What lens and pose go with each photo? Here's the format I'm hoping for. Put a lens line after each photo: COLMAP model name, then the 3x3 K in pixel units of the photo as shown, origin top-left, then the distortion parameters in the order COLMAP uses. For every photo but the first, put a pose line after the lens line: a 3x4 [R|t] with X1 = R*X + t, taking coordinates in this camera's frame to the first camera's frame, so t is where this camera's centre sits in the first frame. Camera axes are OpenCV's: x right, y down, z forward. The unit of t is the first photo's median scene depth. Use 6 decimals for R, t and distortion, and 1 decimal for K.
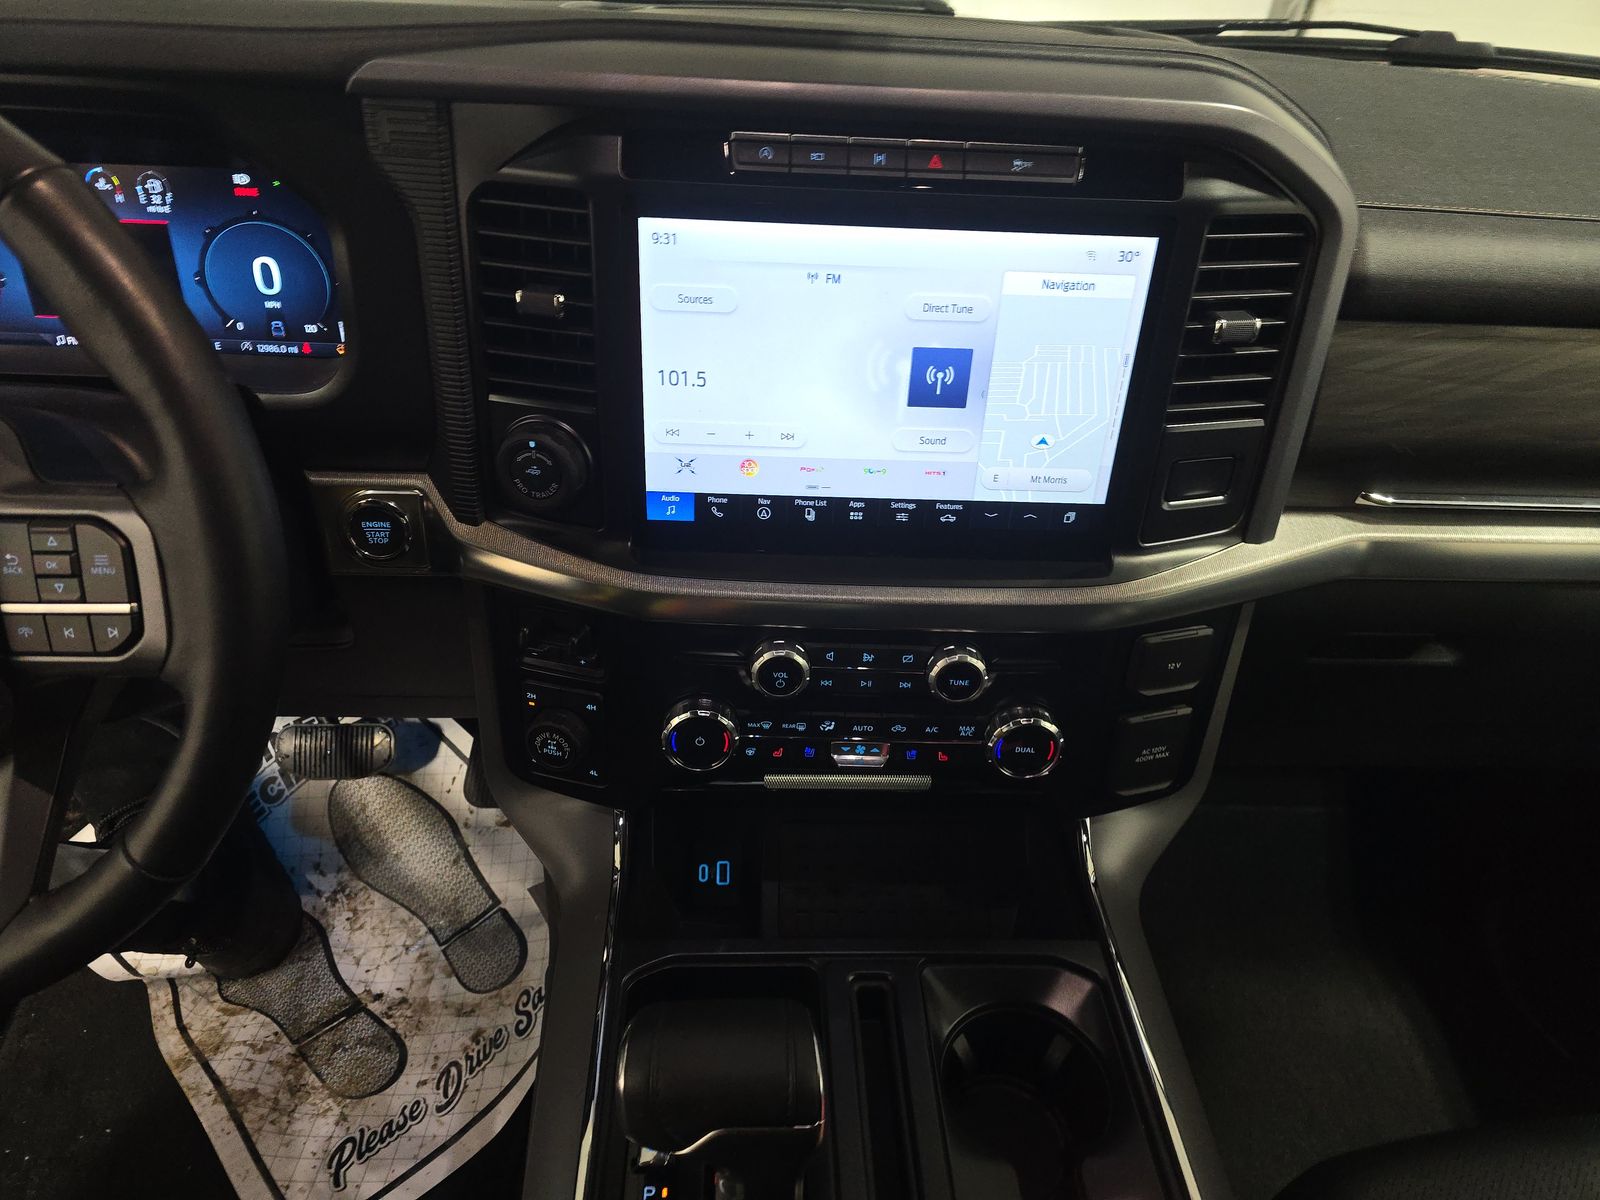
lens RADIAL K [[1083.3, 0, 801.8], [0, 1083.3, 613.6], [0, 0, 1]] dist [0.028472, -0.028474]
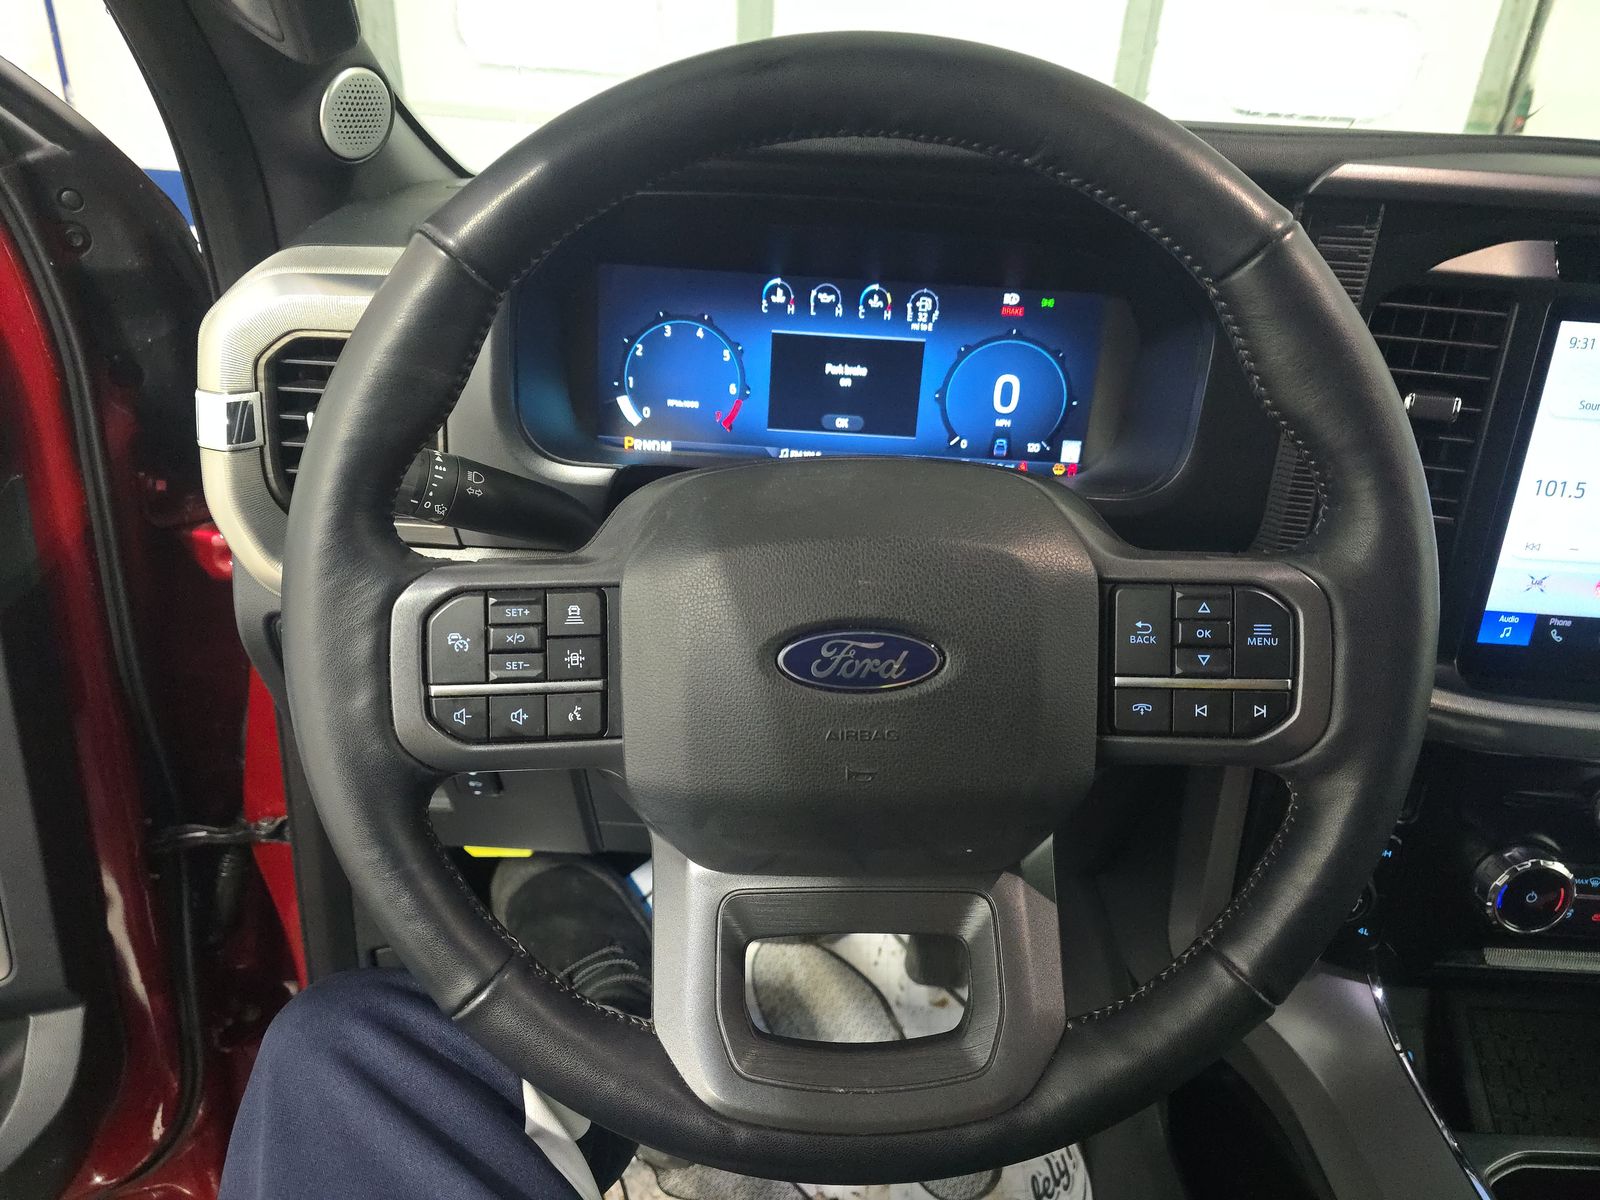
lens RADIAL K [[1083.3, 0, 806.2], [0, 1083.3, 609.9], [0, 0, 1]] dist [0.028472, -0.028474]
pose [[0.998568, 0.028851, -0.045045, -0.645927], [-0.036803, 0.981647, -0.187121, 0.077986], [0.038820, 0.188510, 0.981304, 0.061245]]
